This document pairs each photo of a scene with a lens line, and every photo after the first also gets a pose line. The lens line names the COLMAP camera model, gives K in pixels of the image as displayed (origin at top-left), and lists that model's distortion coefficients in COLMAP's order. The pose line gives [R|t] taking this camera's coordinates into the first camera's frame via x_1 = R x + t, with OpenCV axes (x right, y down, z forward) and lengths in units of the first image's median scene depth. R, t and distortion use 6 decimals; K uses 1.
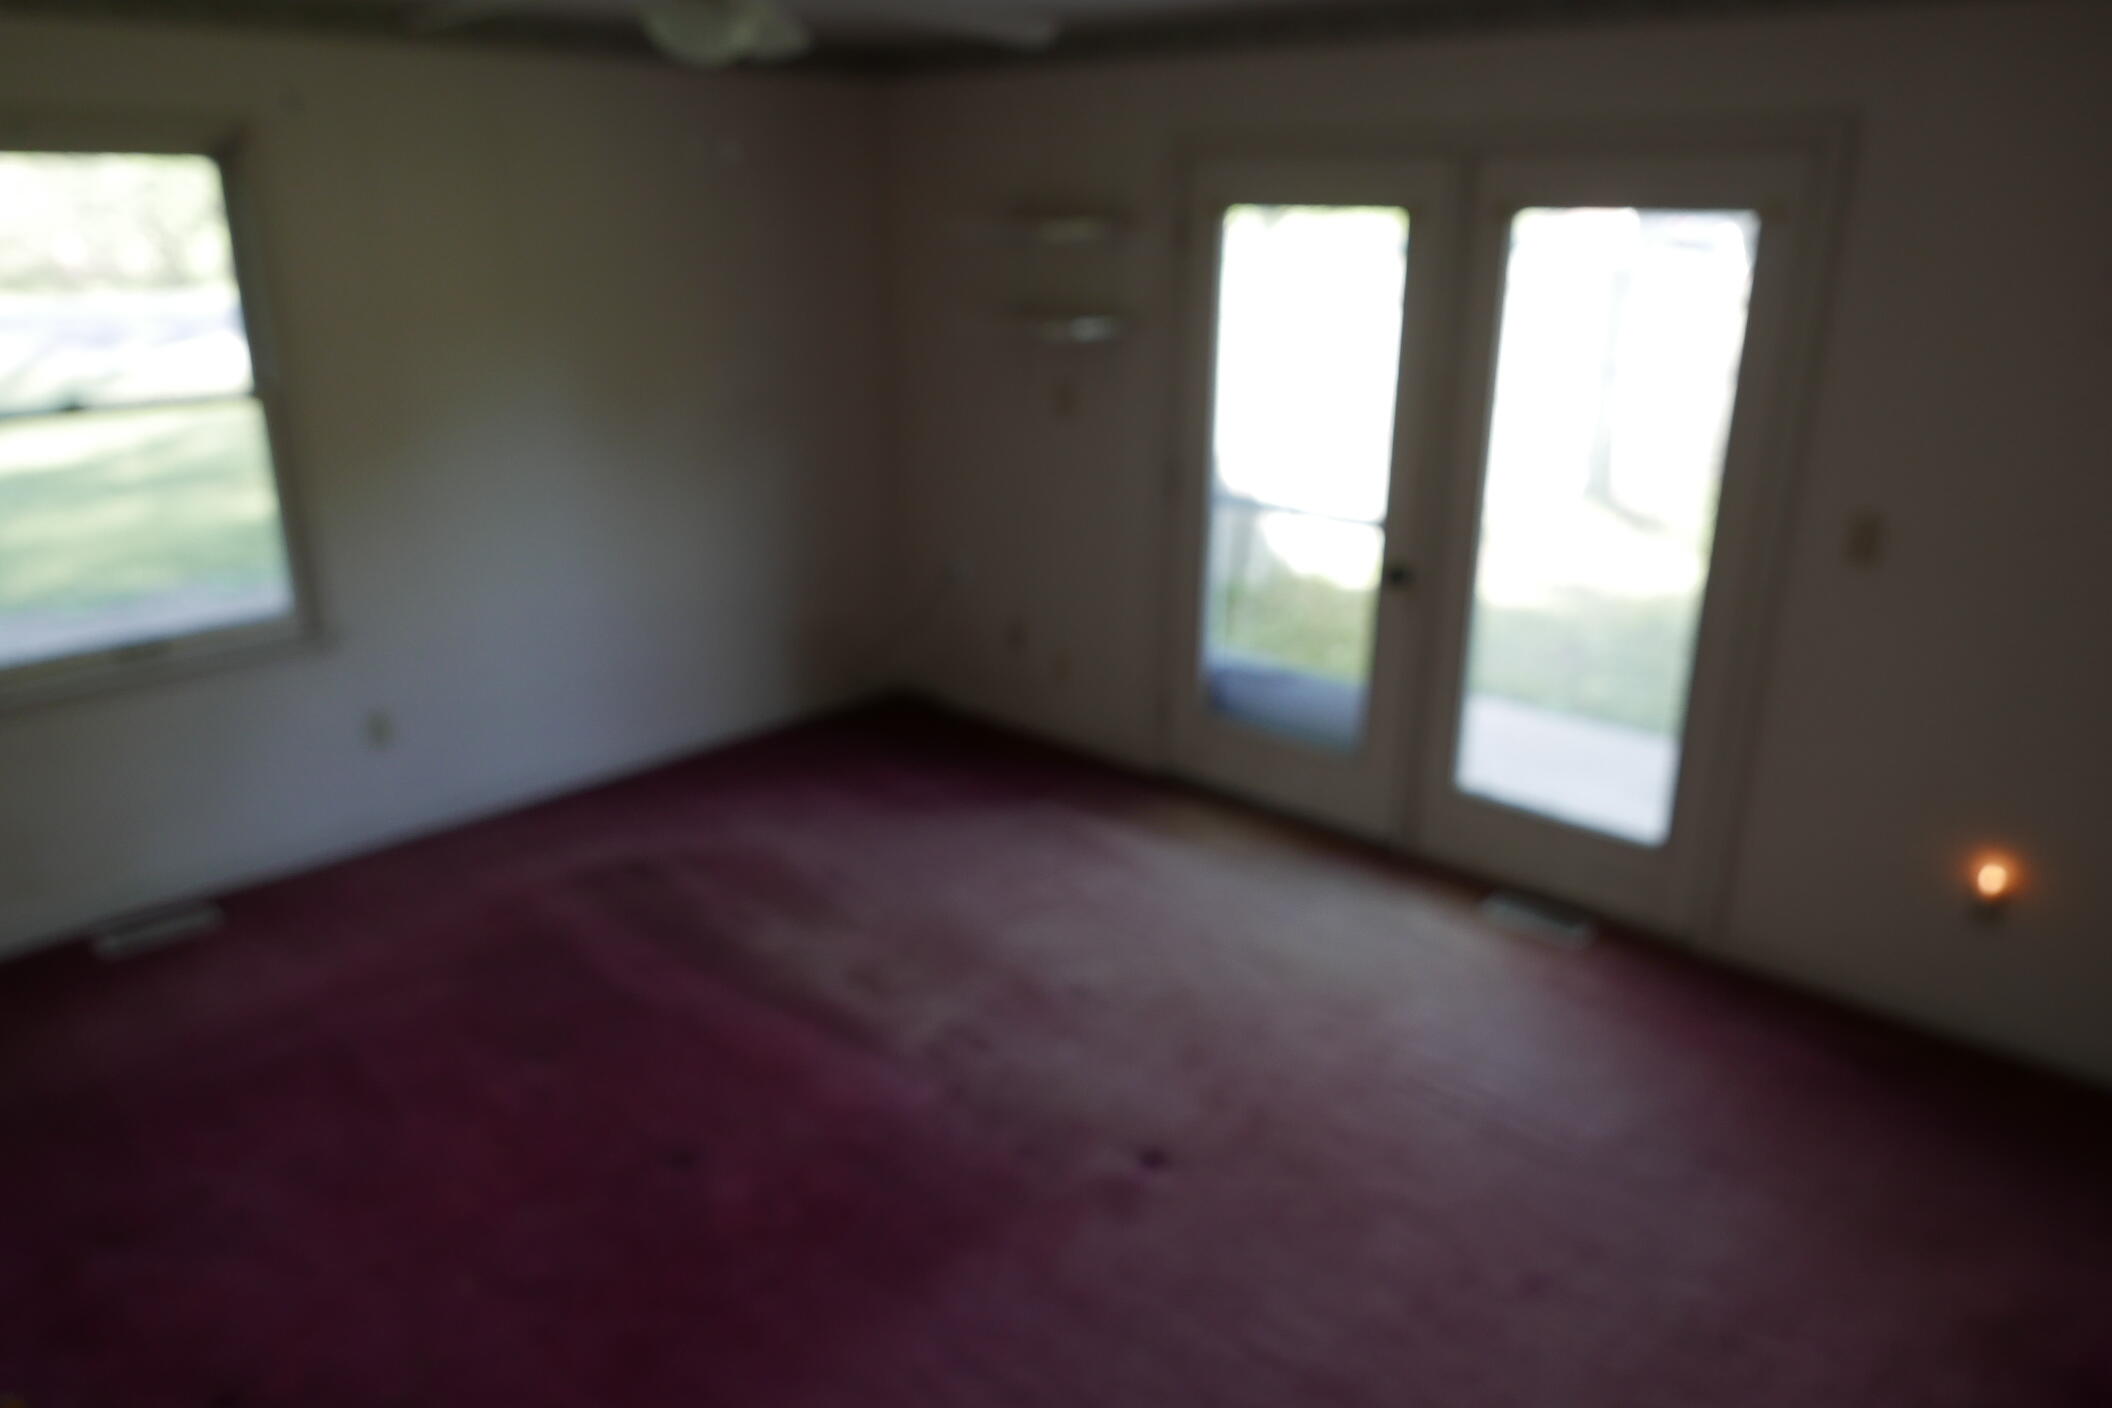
lens RADIAL K [[1465.4, 0, 1052.4], [0, 1465.4, 710.9], [0, 0, 1]] dist [-0.025229, 0.009636]
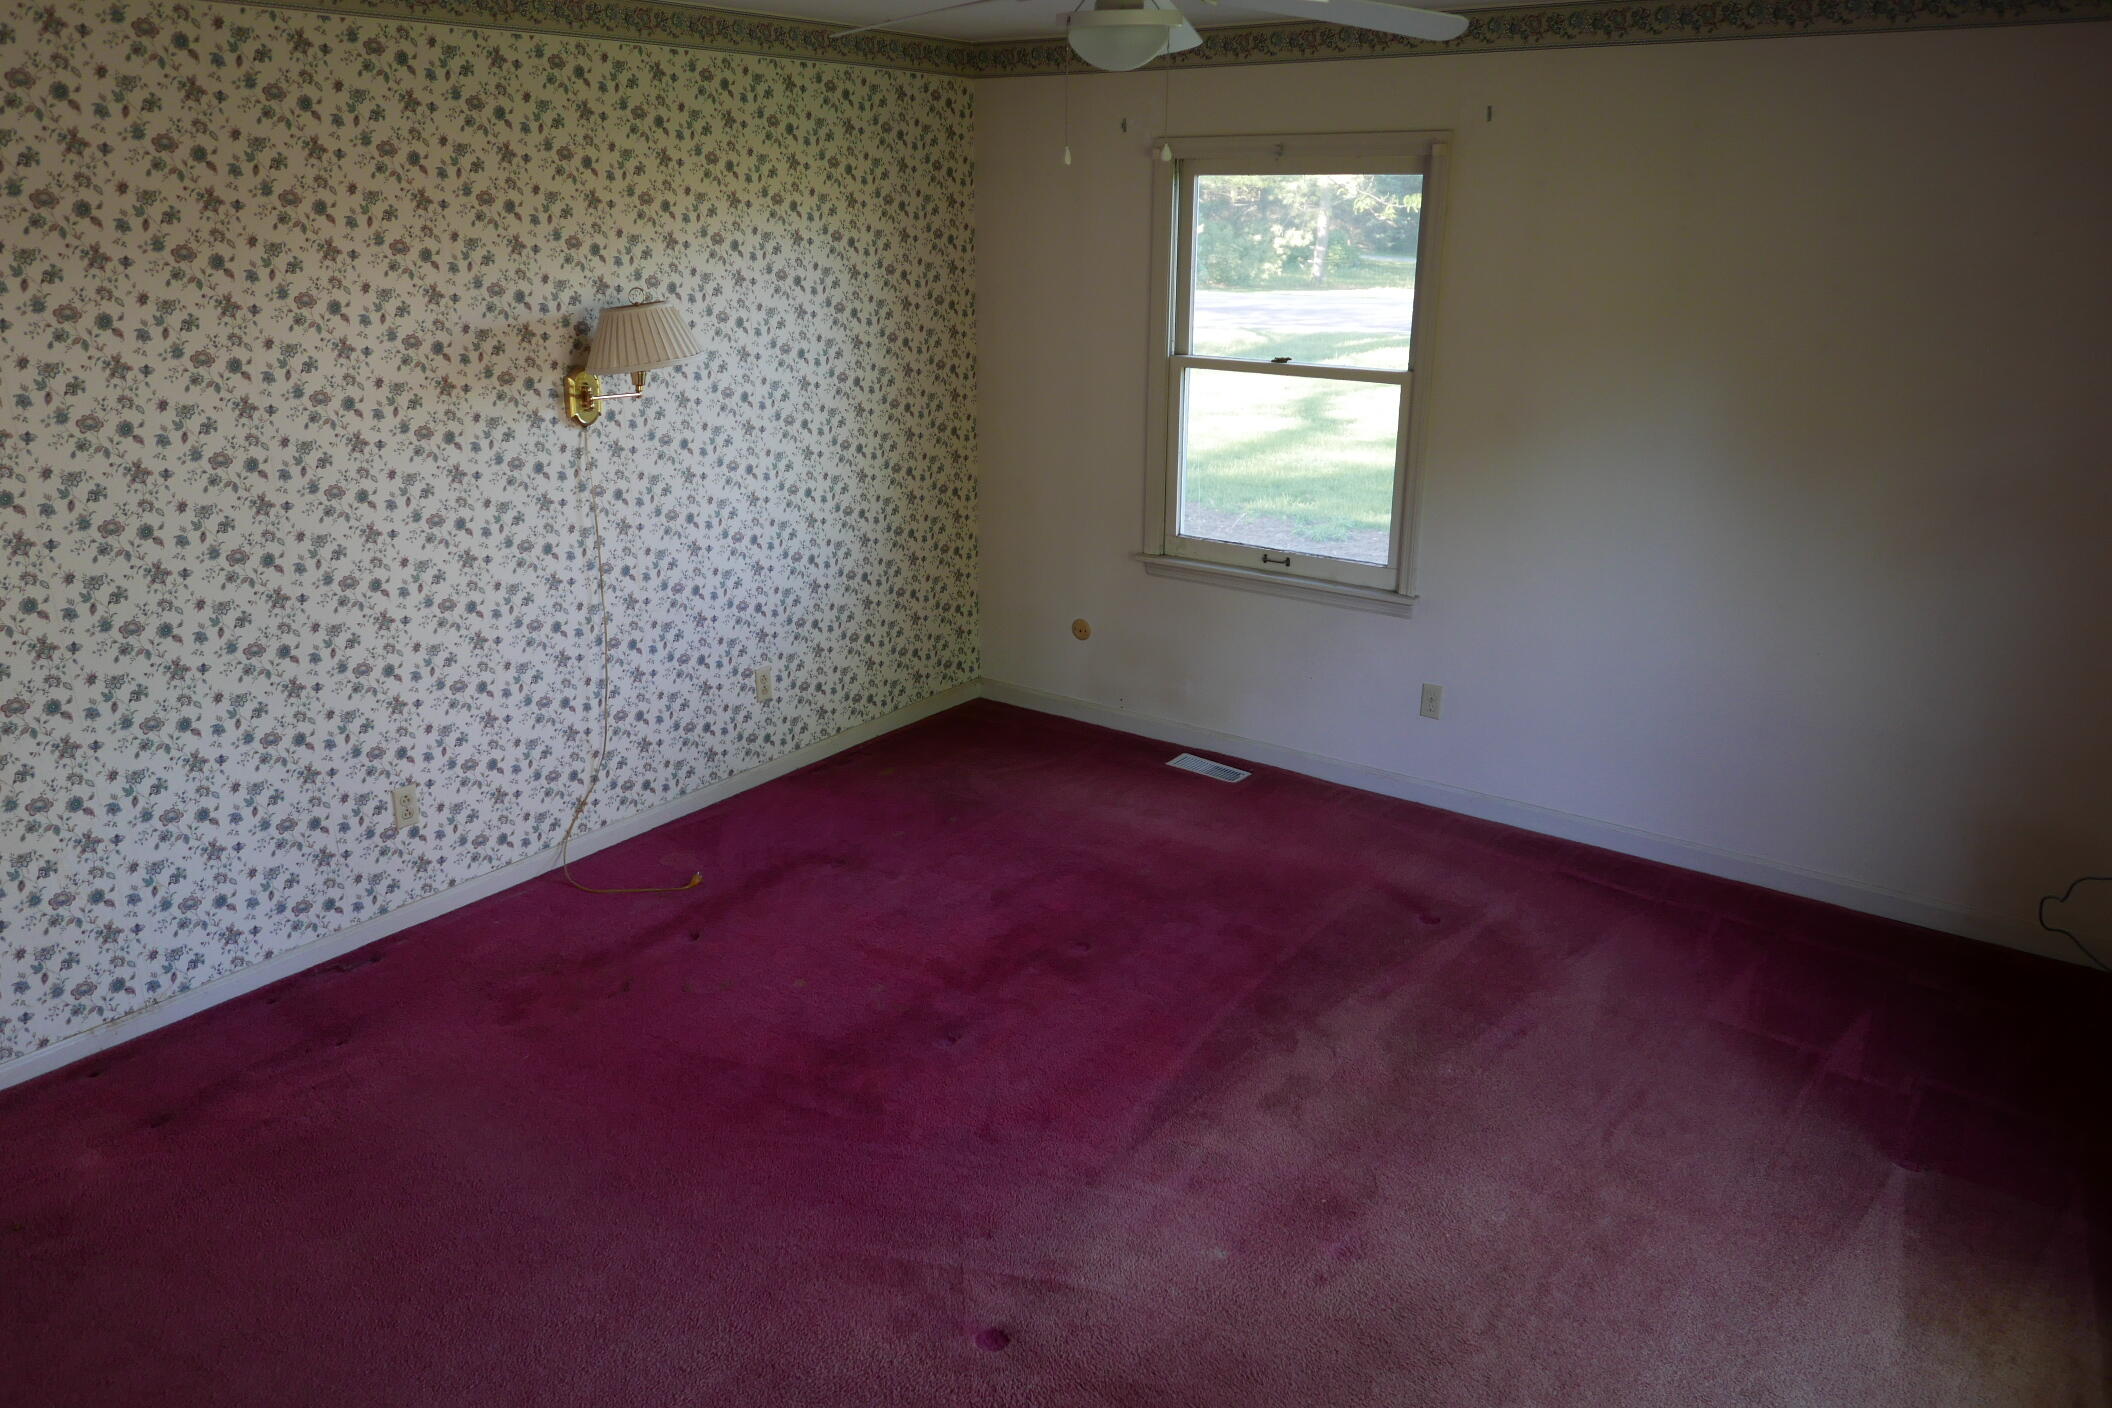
lens RADIAL K [[1465.4, 0, 1052.4], [0, 1465.4, 710.9], [0, 0, 1]] dist [-0.025229, 0.009636]
pose [[0.117827, 0.312482, -0.942588, 0.568047], [-0.333277, 0.906589, 0.258887, -0.181609], [0.935438, 0.283639, 0.210964, 0.563731]]
